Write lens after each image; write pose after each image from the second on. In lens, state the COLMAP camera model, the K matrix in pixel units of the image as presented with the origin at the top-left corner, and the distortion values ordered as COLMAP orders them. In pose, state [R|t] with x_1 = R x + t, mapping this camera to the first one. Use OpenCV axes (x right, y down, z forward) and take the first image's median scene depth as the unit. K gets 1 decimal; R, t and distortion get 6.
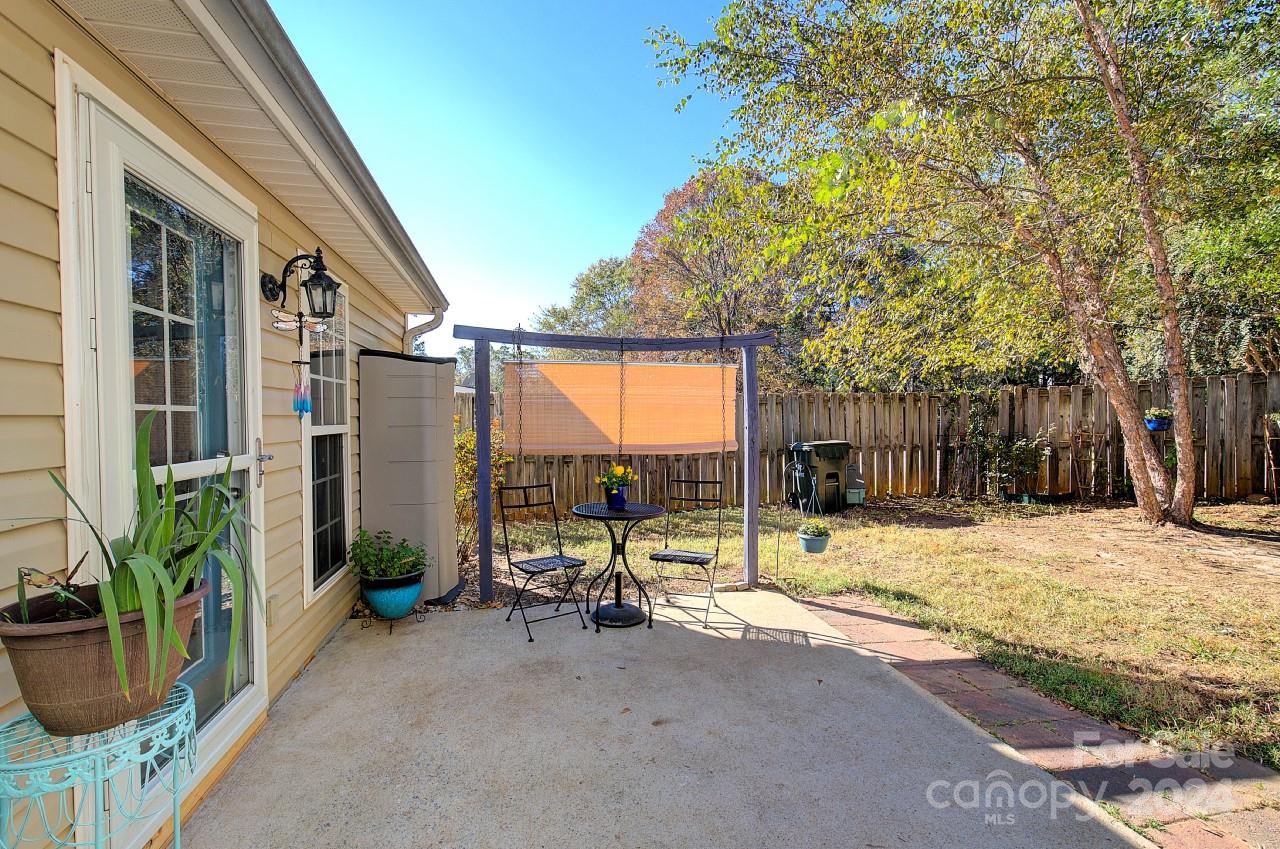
lens RADIAL K [[558.8, 0, 640.0], [0, 558.8, 424.5], [0, 0, 1]] dist [-0.003097, 0.000565]
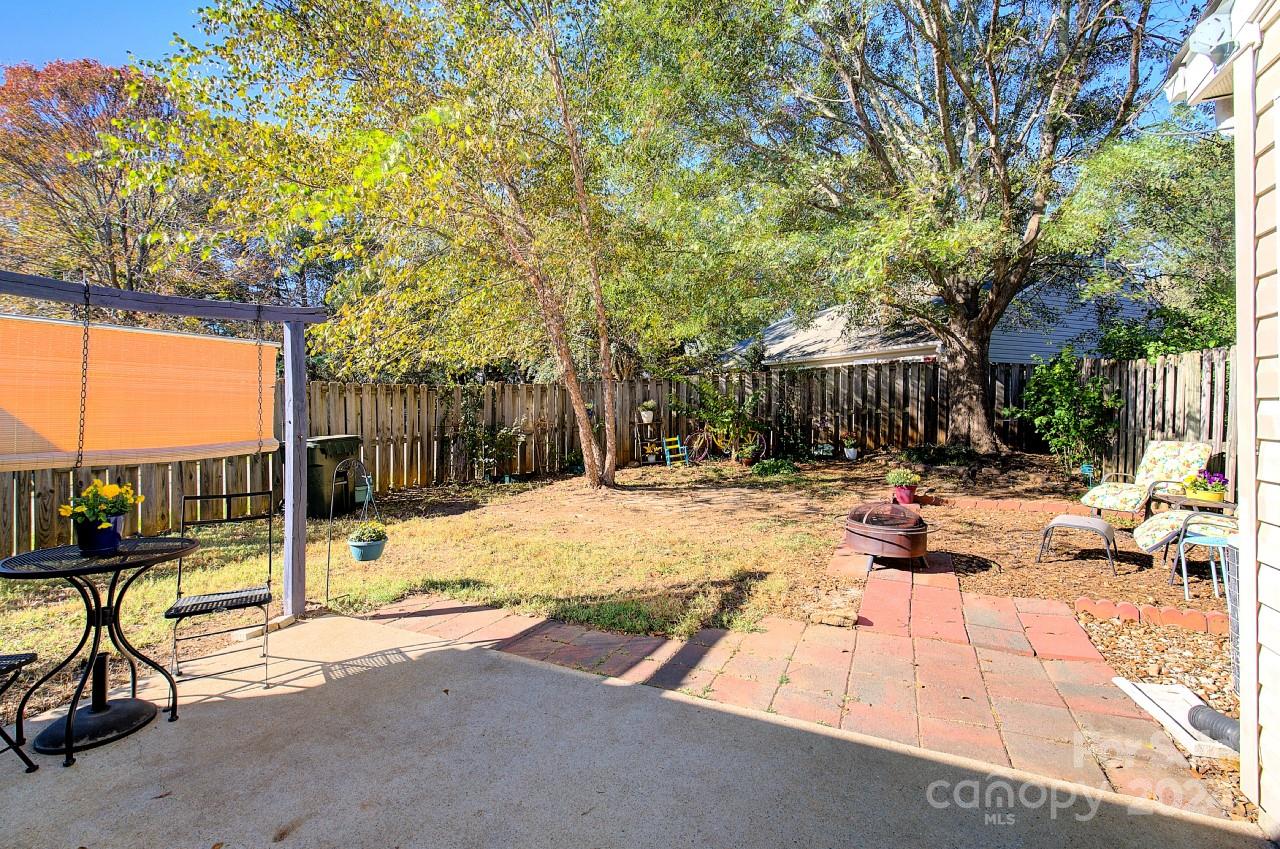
lens RADIAL K [[566.7, 0, 640.9], [0, 566.7, 400.6], [0, 0, 1]] dist [-0.001674, 0.000370]
pose [[0.594075, 0.014253, 0.804284, -0.169437], [0.009320, 0.999654, -0.024599, 0.000795], [-0.804356, 0.022110, 0.593736, 0.112014]]
